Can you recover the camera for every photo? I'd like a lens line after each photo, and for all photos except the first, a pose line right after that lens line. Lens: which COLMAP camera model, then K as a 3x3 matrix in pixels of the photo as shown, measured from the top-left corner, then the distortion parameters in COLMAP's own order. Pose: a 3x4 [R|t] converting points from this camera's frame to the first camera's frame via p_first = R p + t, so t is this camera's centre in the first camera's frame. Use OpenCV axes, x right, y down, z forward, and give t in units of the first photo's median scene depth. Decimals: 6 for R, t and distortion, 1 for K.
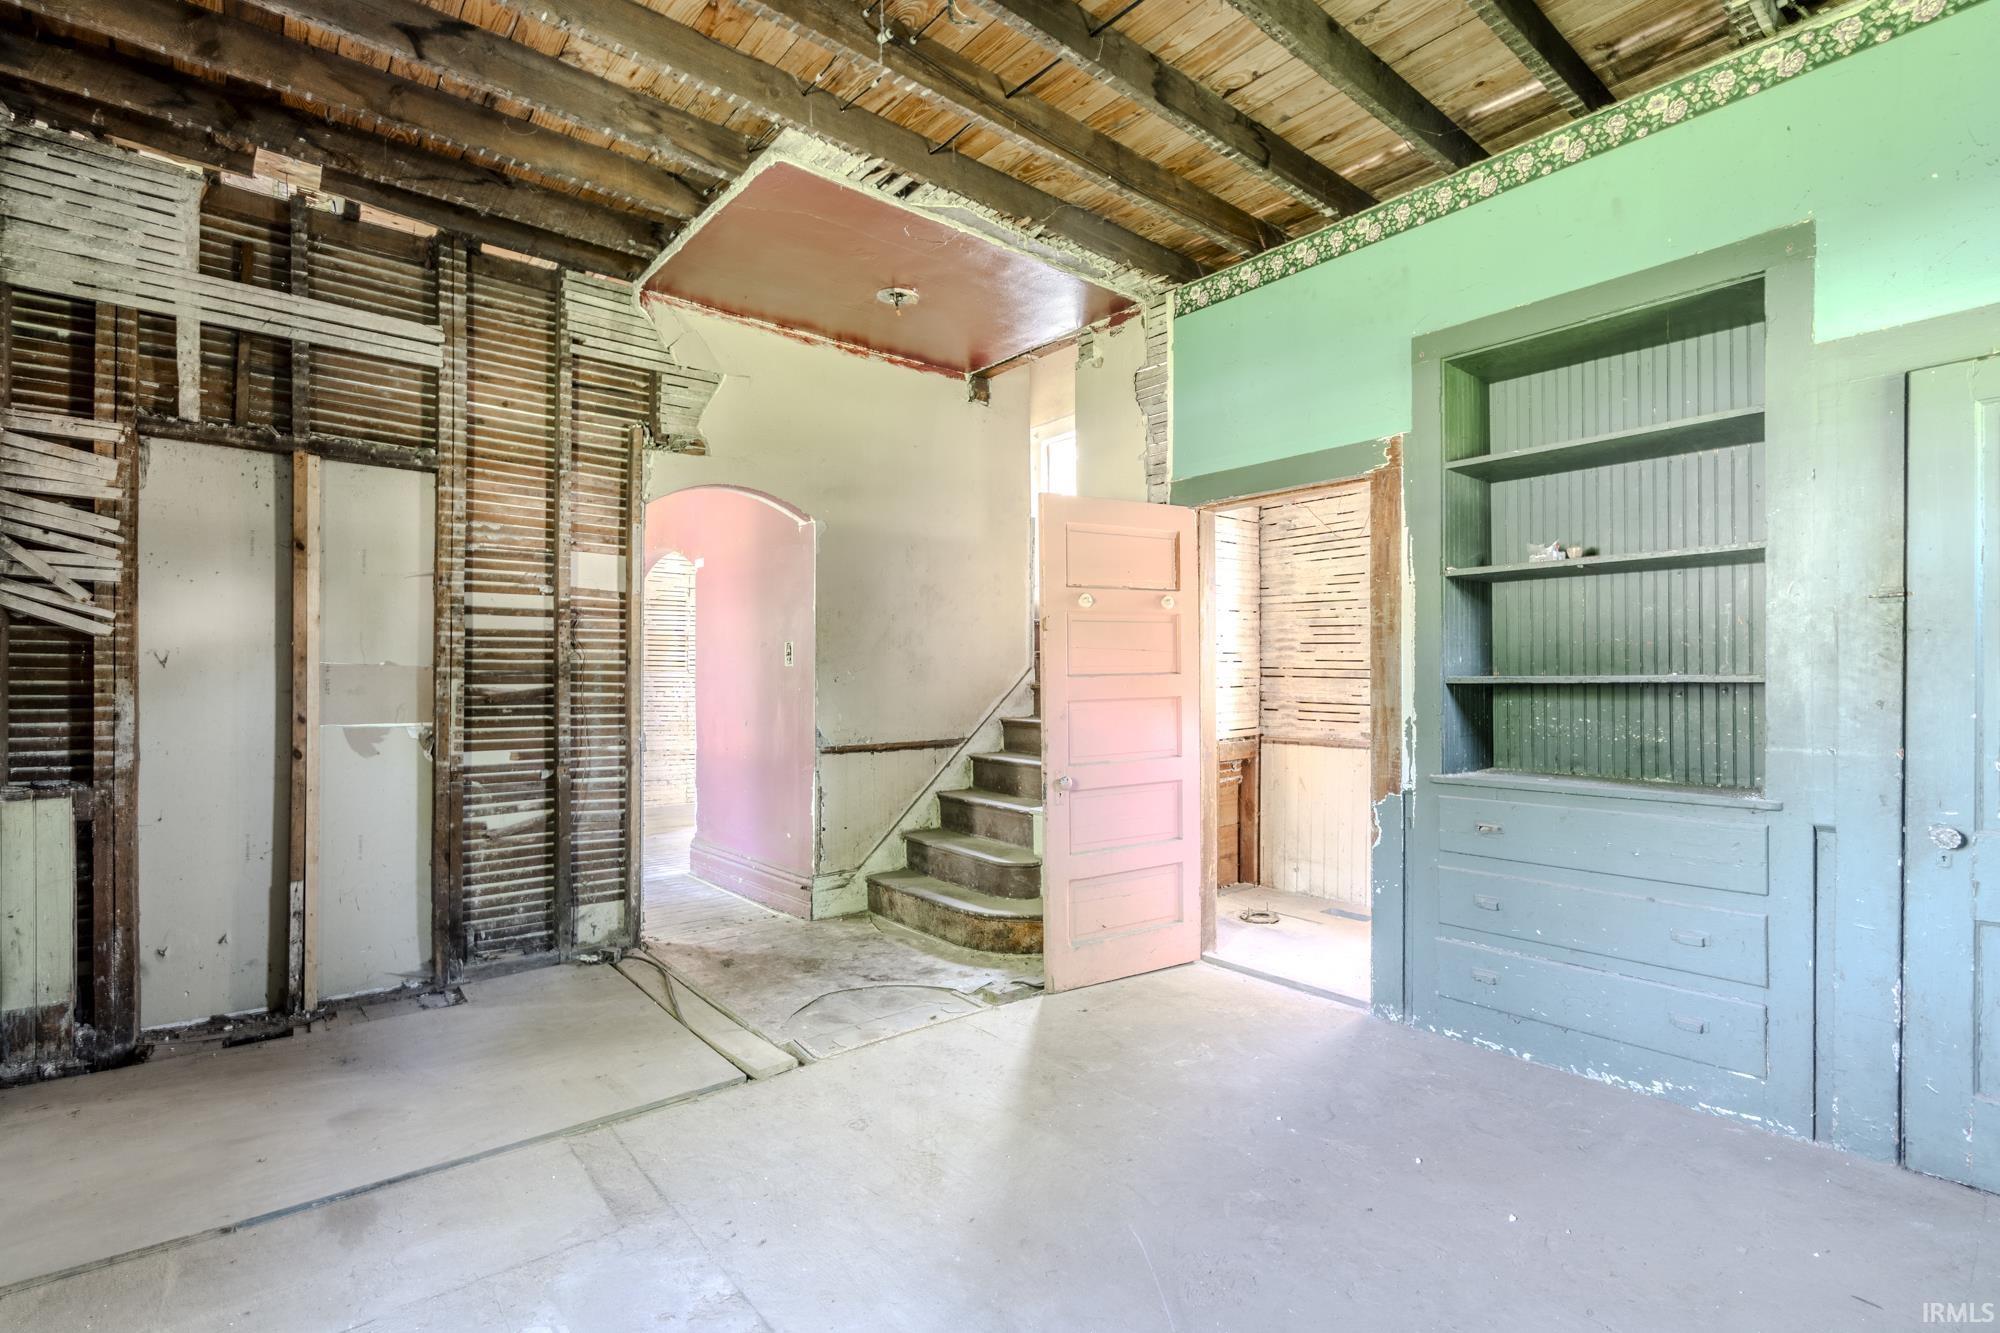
lens RADIAL K [[886.4, 0, 976.9], [0, 886.4, 672.5], [0, 0, 1]] dist [-0.006200, 0.000349]
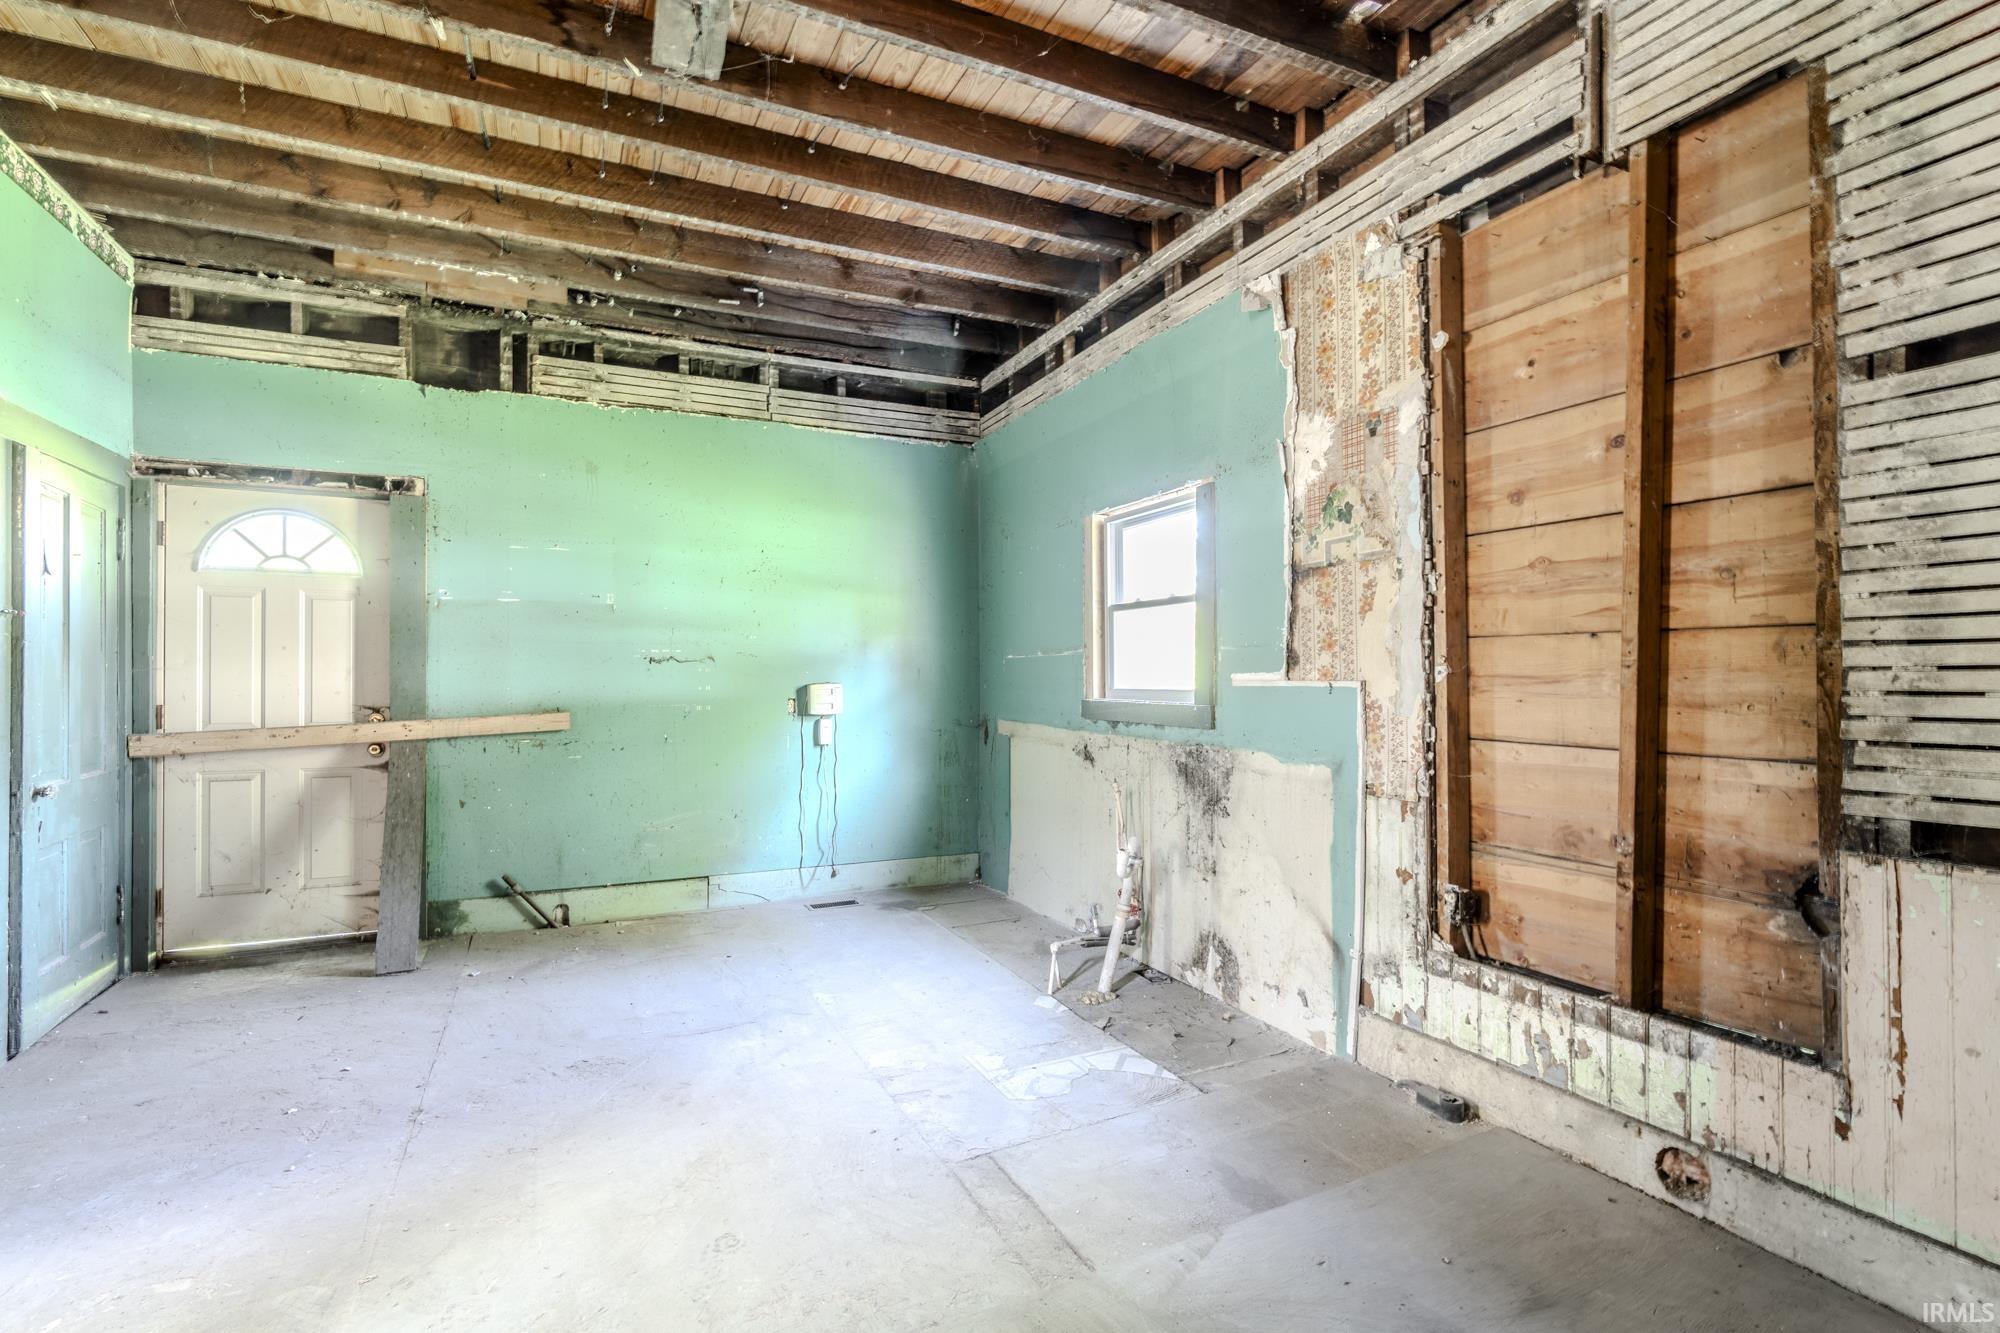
lens RADIAL K [[886.4, 0, 984.1], [0, 886.4, 680.4], [0, 0, 1]] dist [-0.006200, 0.000349]
pose [[-0.970707, 0.003854, 0.240234, -0.427838], [0.003452, 0.999992, -0.002092, 0.012974], [-0.240240, -0.001202, -0.970713, 1.346092]]
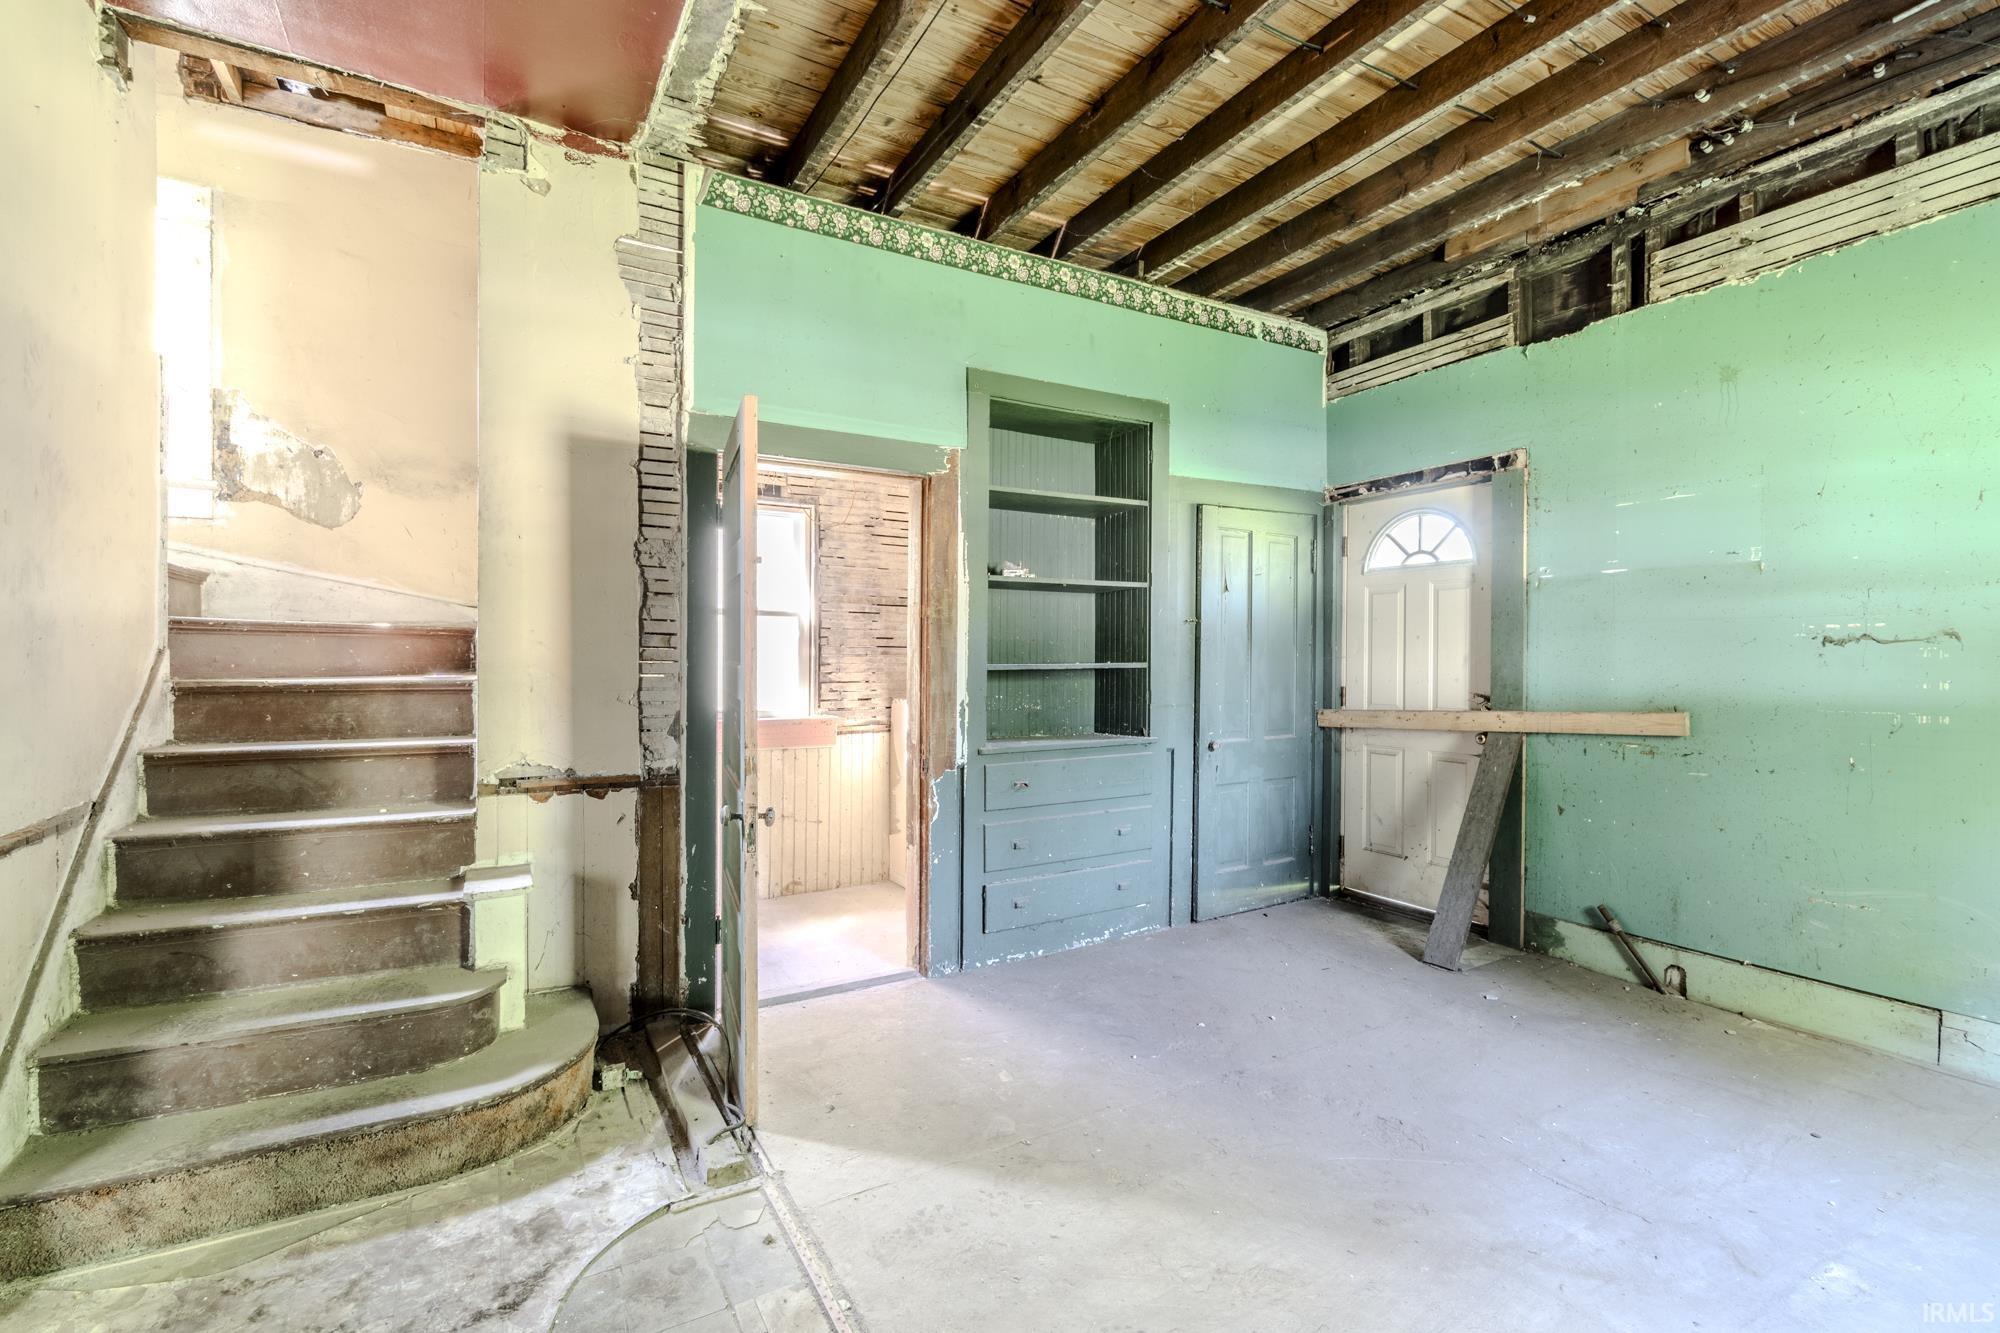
lens RADIAL K [[886.4, 0, 956.1], [0, 886.4, 671.3], [0, 0, 1]] dist [-0.006200, 0.000349]
pose [[0.177069, -0.009789, 0.984150, -0.632676], [-0.003648, 0.999937, 0.010602, 0.000979], [-0.984192, -0.005467, 0.177022, 0.806122]]
